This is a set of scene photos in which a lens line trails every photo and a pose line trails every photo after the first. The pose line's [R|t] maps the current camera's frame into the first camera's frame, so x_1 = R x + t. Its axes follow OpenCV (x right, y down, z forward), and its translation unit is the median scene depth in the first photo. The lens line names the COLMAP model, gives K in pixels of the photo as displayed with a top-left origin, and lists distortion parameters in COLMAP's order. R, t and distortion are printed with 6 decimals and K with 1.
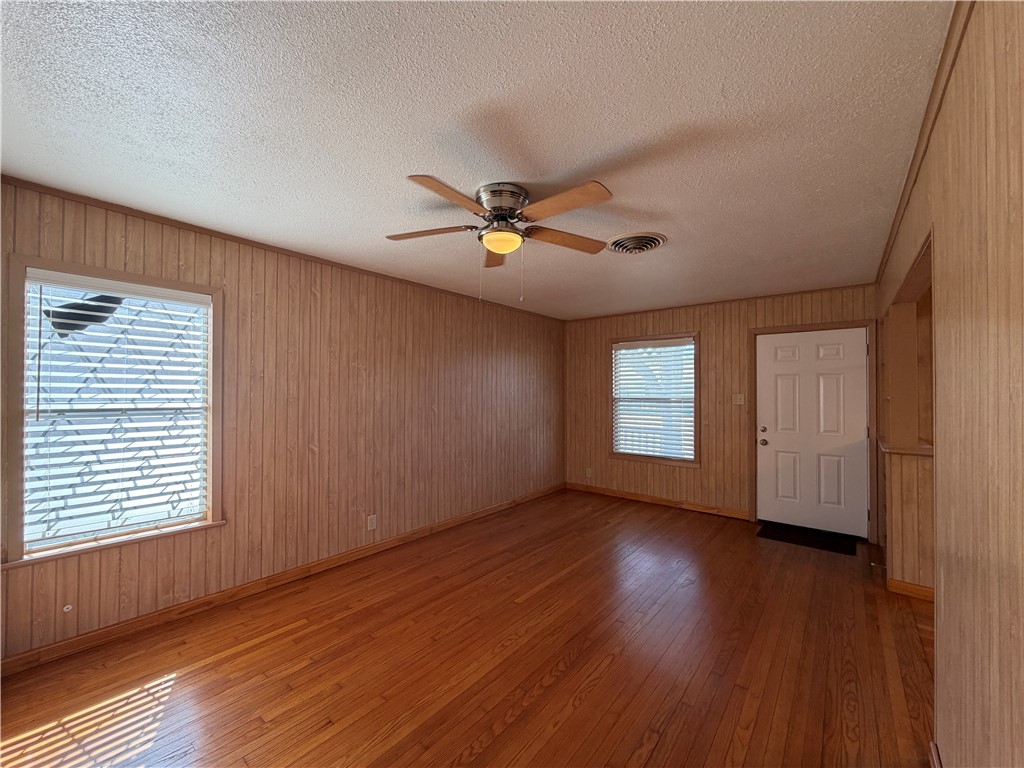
lens RADIAL K [[406.1, 0, 508.9], [0, 406.1, 385.7], [0, 0, 1]] dist [-0.001927, -0.000427]
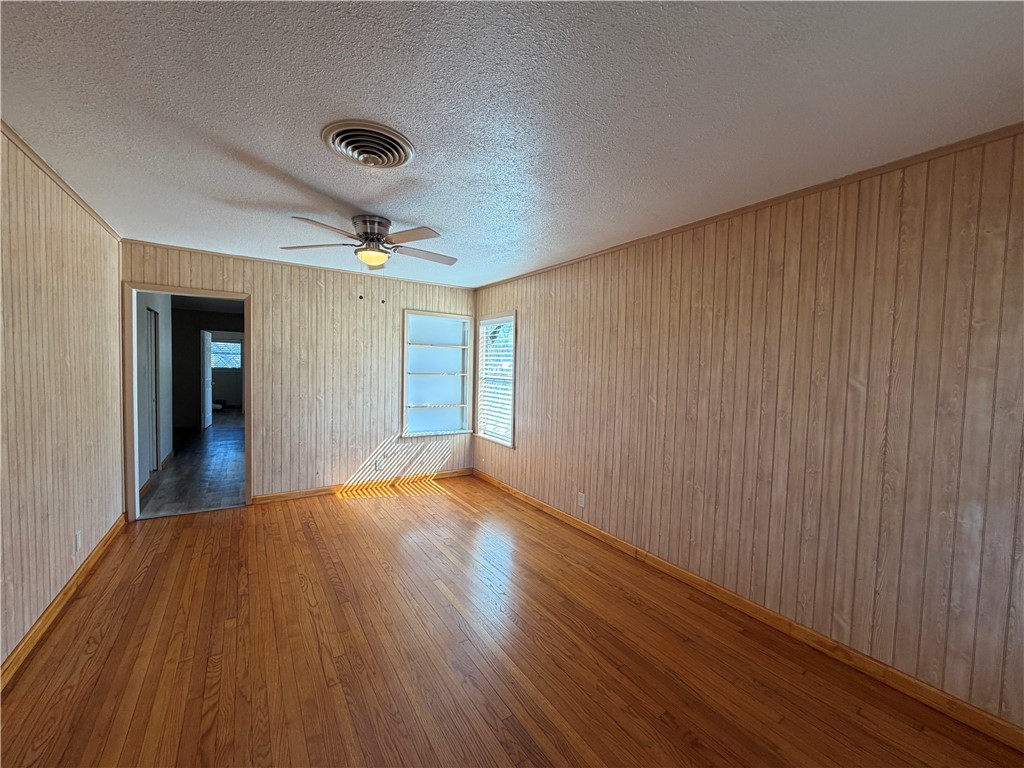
lens RADIAL K [[406.1, 0, 508.9], [0, 406.1, 385.7], [0, 0, 1]] dist [-0.001927, -0.000427]
pose [[-0.294314, 0.034657, -0.955080, 0.667061], [-0.011570, 0.999140, 0.039821, 0.005445], [0.955639, 0.022770, -0.293660, 1.066532]]
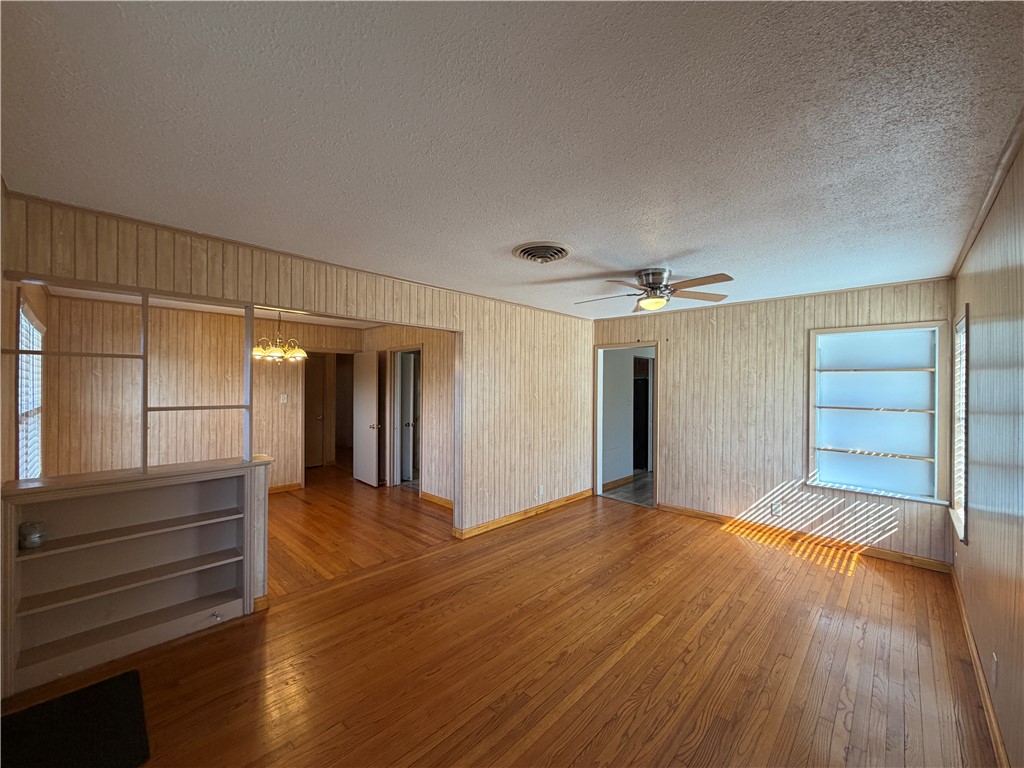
lens RADIAL K [[406.1, 0, 508.9], [0, 406.1, 385.7], [0, 0, 1]] dist [-0.001927, -0.000427]
pose [[-0.997313, -0.008551, 0.072763, 0.226287], [-0.009482, 0.999877, -0.012463, -0.013840], [-0.072648, -0.013119, -0.997271, 1.500337]]
